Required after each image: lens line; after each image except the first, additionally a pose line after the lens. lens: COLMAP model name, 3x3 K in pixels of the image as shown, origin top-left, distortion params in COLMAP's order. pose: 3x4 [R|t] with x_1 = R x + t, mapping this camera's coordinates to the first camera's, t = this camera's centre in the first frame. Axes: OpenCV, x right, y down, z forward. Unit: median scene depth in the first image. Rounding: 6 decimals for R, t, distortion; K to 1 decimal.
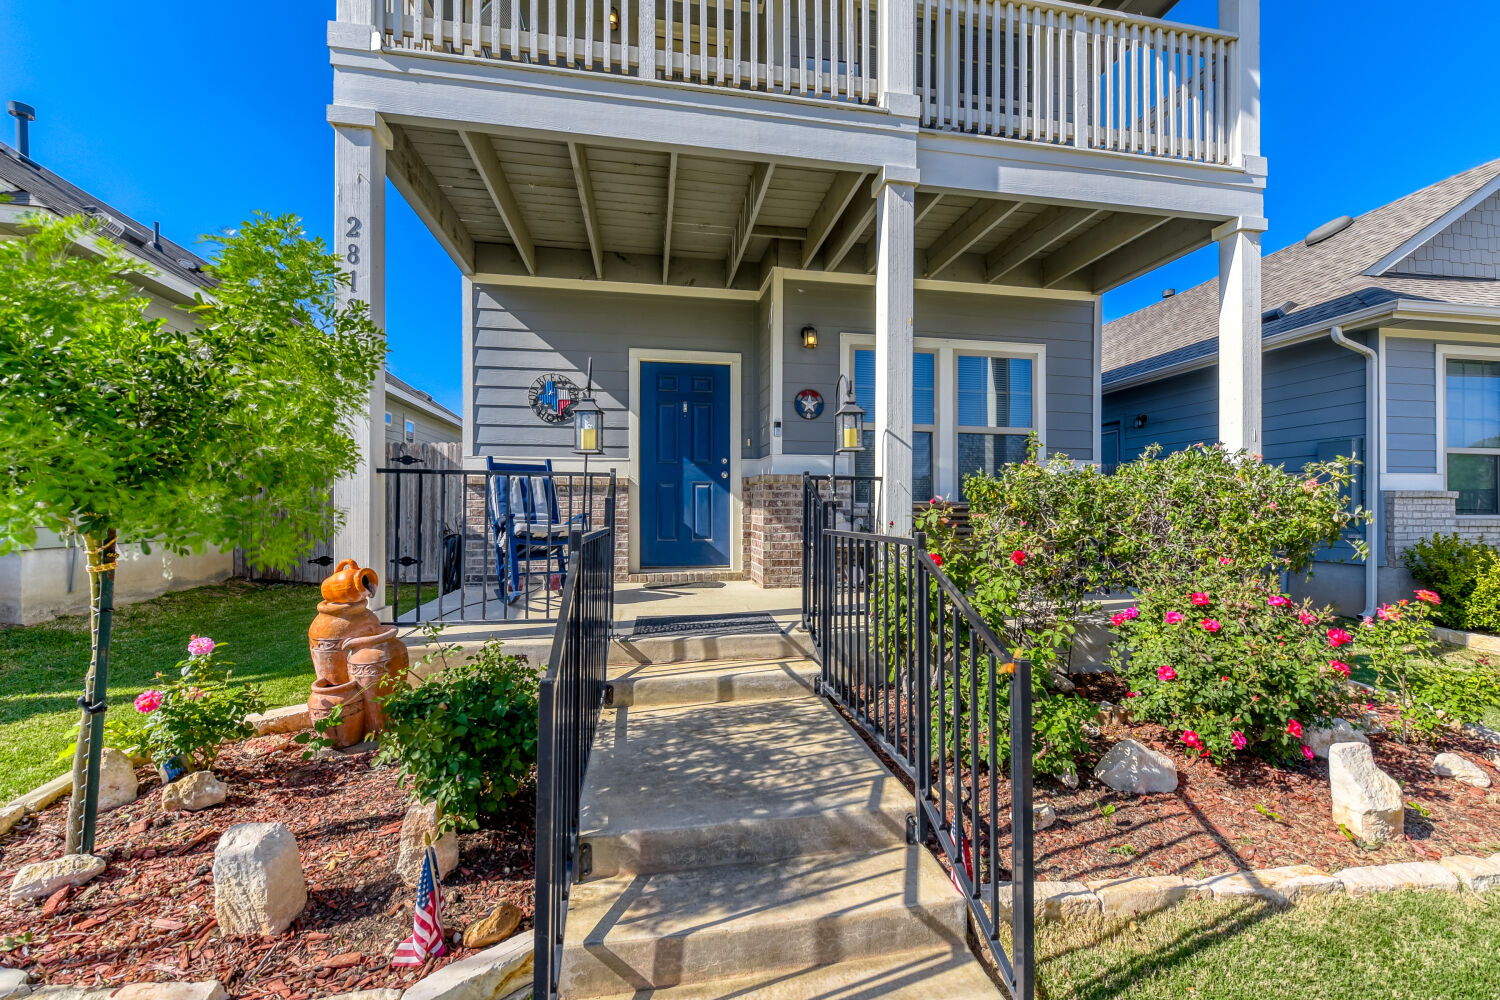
lens RADIAL K [[596.4, 0, 756.3], [0, 596.4, 507.6], [0, 0, 1]] dist [0.001570, 0.000041]
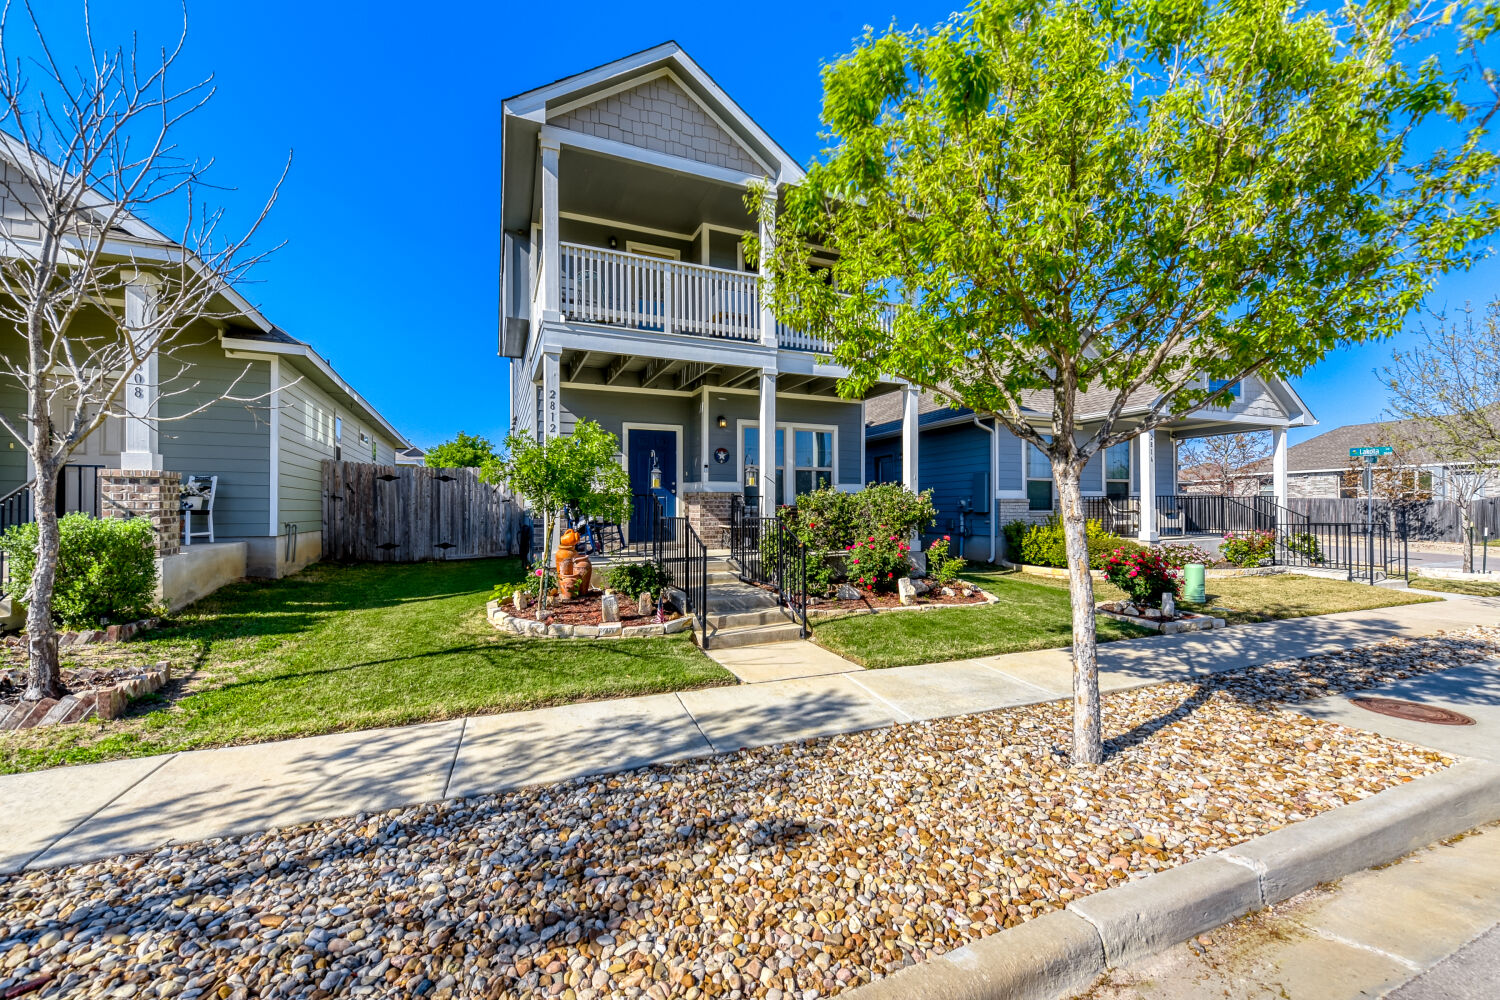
lens RADIAL K [[595.3, 0, 759.5], [0, 595.3, 502.8], [0, 0, 1]] dist [0.001542, 0.000039]
pose [[0.970816, -0.004540, 0.239782, -0.257037], [0.007421, 0.999911, -0.011115, 0.002237], [-0.239711, 0.012570, 0.970763, -0.894750]]
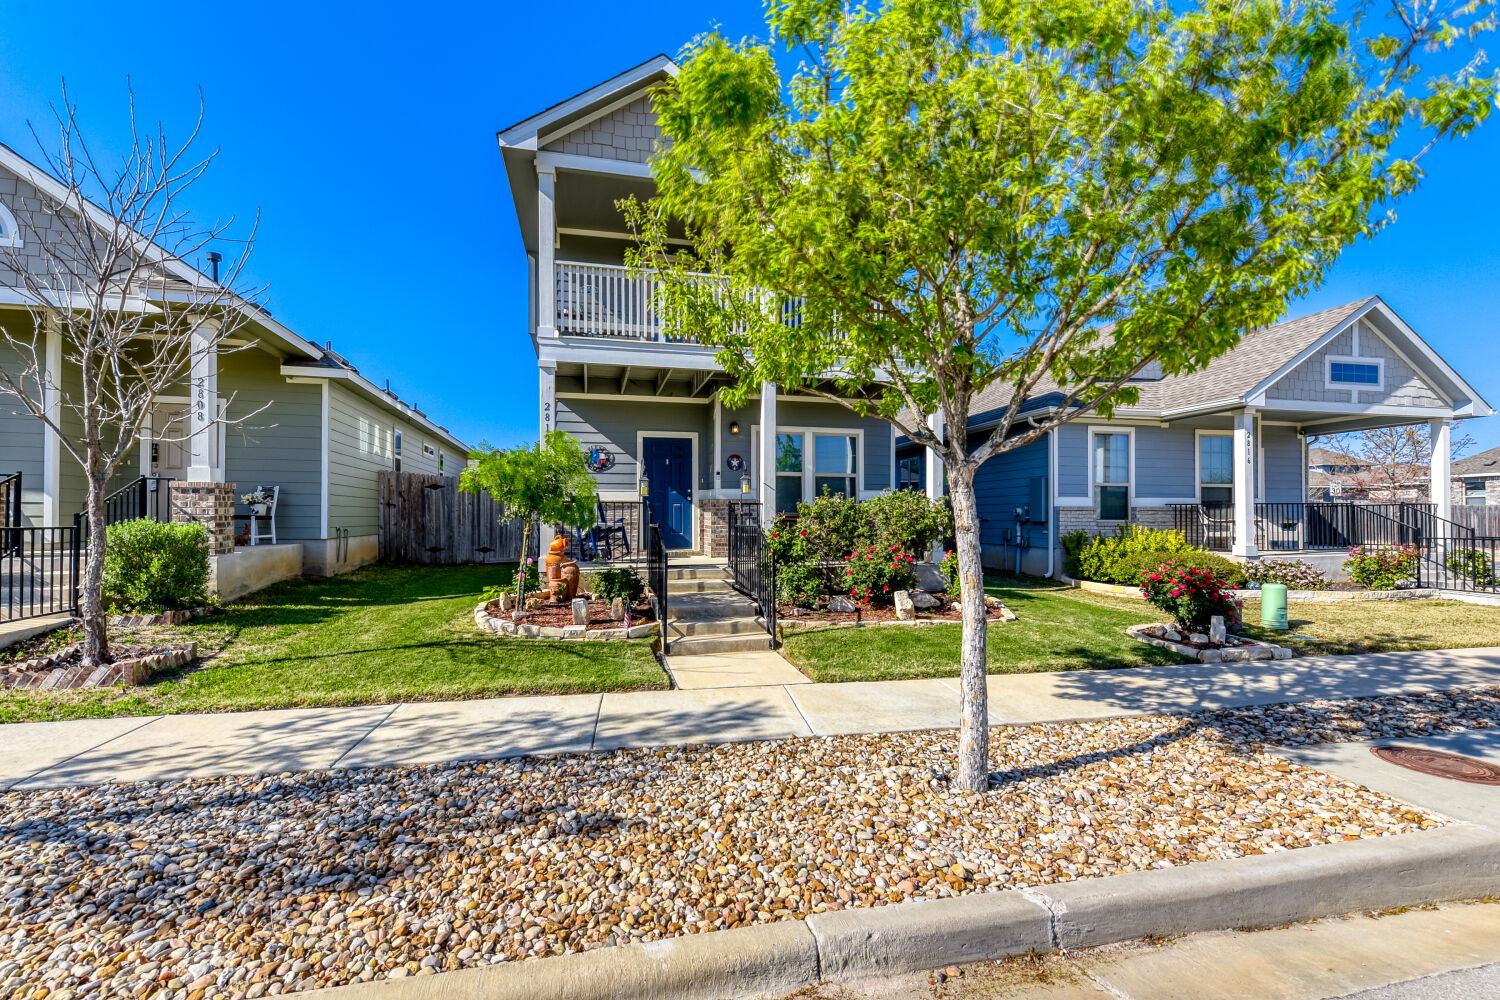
lens RADIAL K [[622.0, 0, 746.0], [0, 622.0, 509.6], [0, 0, 1]] dist [-0.003030, -0.000662]
pose [[0.998343, -0.002159, 0.057510, 0.011449], [0.002891, 0.999916, -0.012640, 0.002852], [-0.057478, 0.012785, 0.998265, -0.978711]]
